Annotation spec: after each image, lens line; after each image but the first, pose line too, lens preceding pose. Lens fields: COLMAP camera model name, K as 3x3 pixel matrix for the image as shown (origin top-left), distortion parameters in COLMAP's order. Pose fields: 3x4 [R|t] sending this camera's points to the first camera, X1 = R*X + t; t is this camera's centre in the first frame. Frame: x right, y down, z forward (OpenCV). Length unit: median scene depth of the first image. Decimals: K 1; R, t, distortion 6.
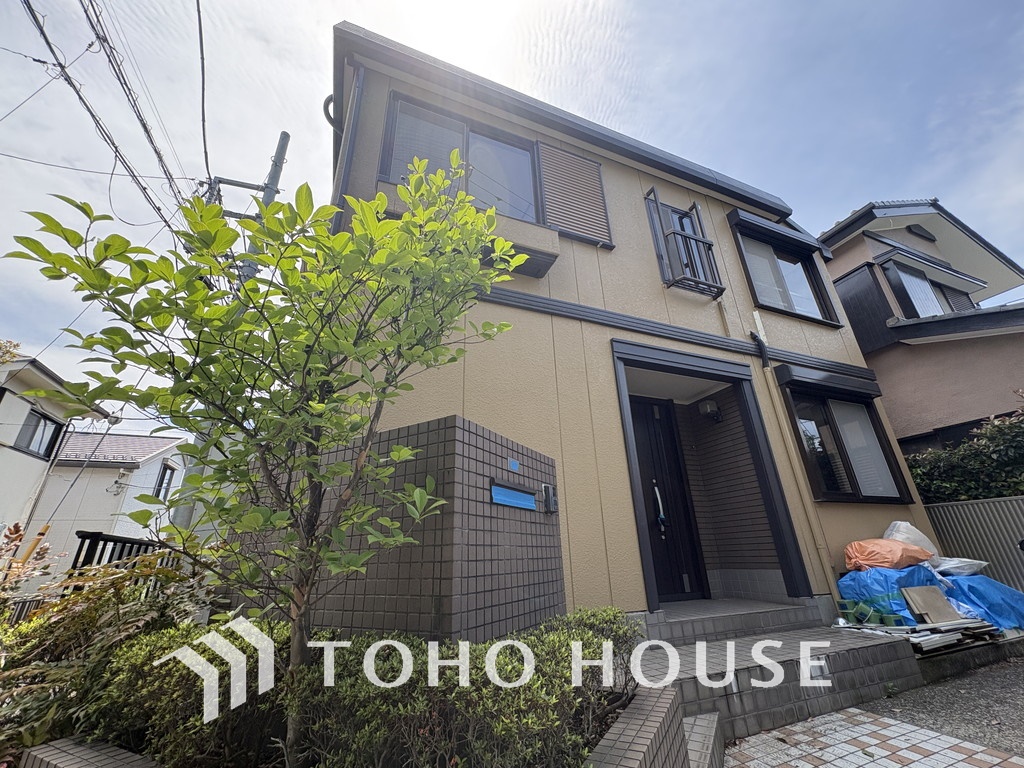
lens RADIAL K [[409.4, 0, 515.5], [0, 409.4, 383.9], [0, 0, 1]] dist [-0.001416, 0.000744]
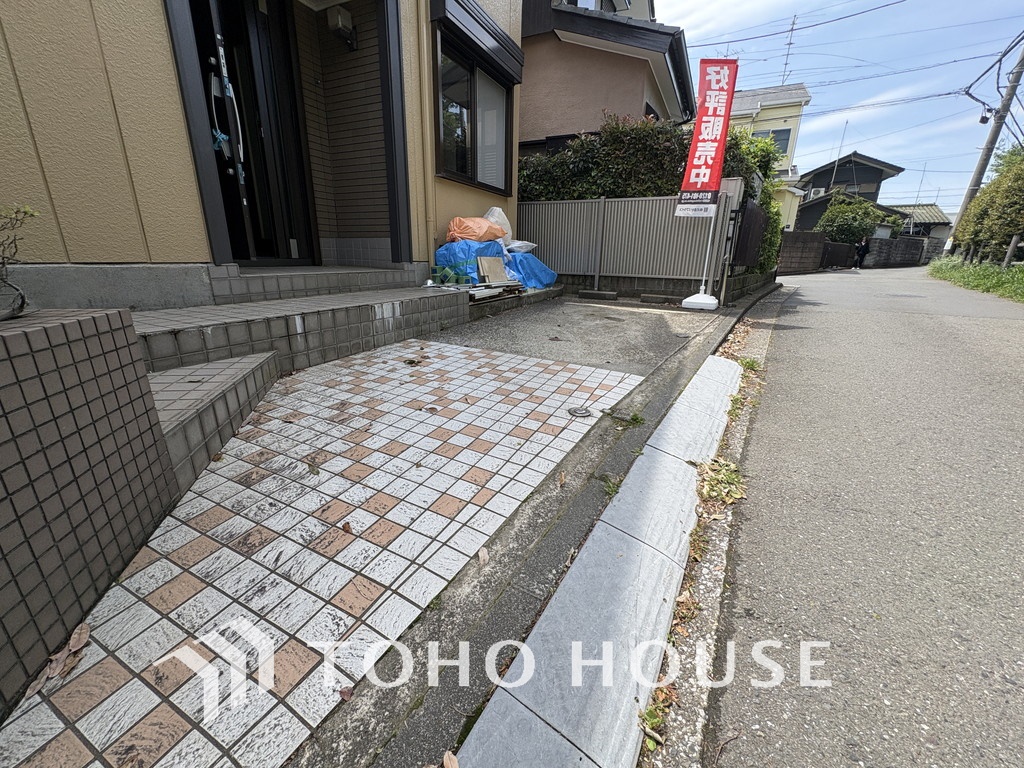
lens RADIAL K [[409.4, 0, 510.4], [0, 409.4, 381.8], [0, 0, 1]] dist [-0.001416, 0.000744]
pose [[0.744208, -0.154847, 0.649752, 0.161037], [-0.300759, 0.790883, 0.532962, 0.109946], [-0.596405, -0.592053, 0.542009, 0.066272]]
